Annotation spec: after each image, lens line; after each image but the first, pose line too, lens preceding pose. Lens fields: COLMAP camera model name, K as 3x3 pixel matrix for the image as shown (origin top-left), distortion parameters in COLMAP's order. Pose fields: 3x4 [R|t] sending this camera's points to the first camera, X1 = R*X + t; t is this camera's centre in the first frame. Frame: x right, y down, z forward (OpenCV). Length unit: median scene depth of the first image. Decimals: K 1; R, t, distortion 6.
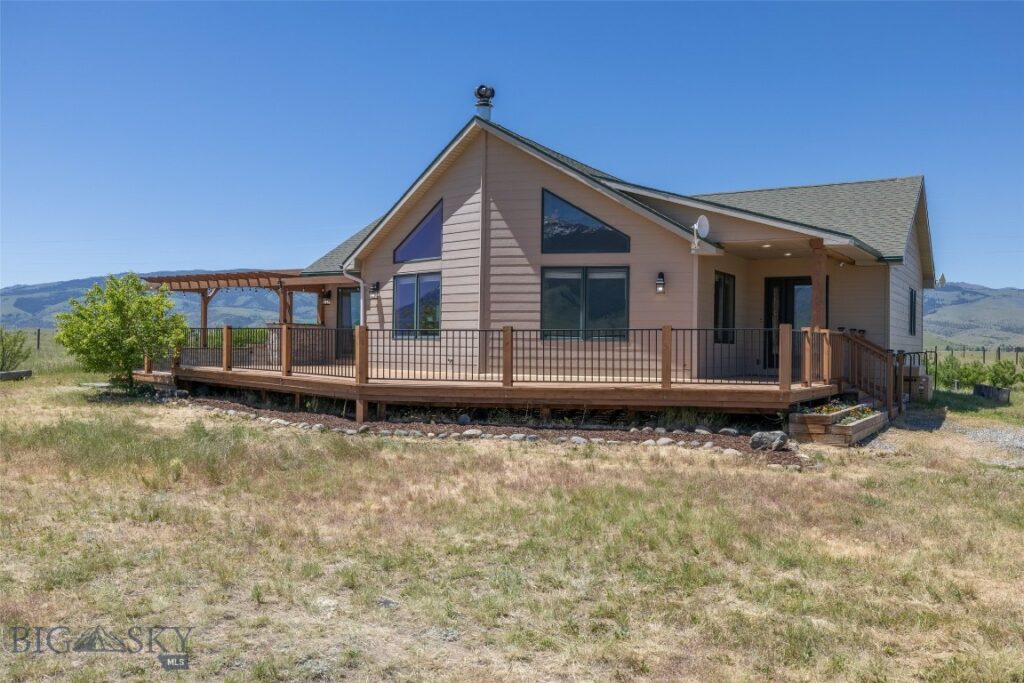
lens RADIAL K [[861.7, 0, 510.2], [0, 861.7, 340.5], [0, 0, 1]] dist [-0.006159, -0.000287]
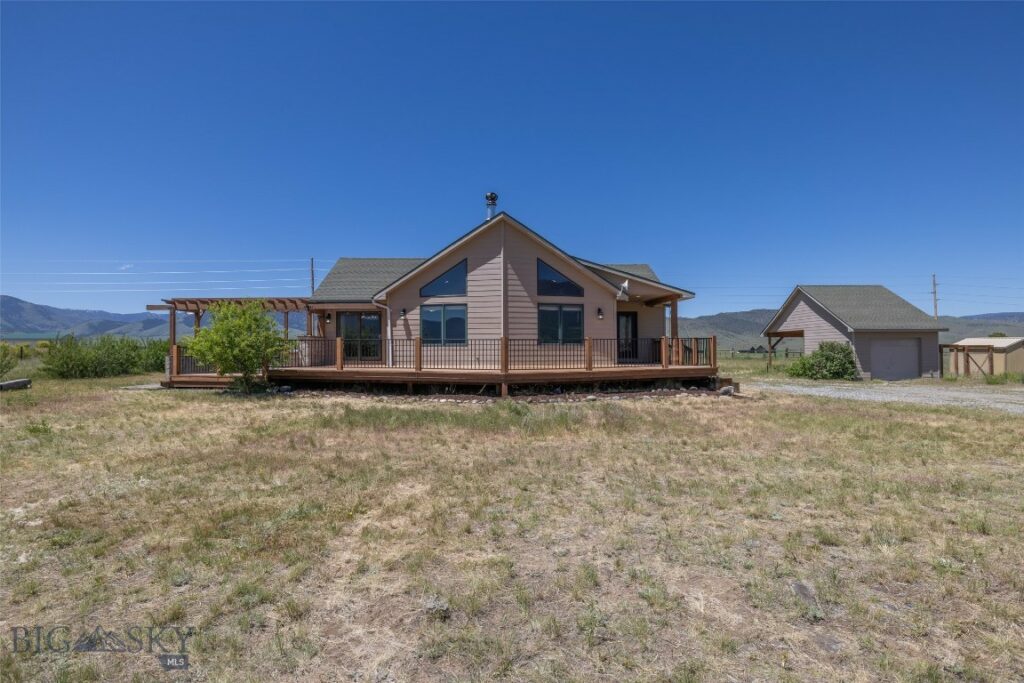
lens RADIAL K [[513.8, 0, 513.2], [0, 513.8, 344.5], [0, 0, 1]] dist [-0.001902, -0.000105]
pose [[0.846580, -0.009518, 0.532176, -0.532127], [0.011899, 0.999929, -0.001045, -0.001364], [-0.532128, 0.007218, 0.846633, 0.142467]]
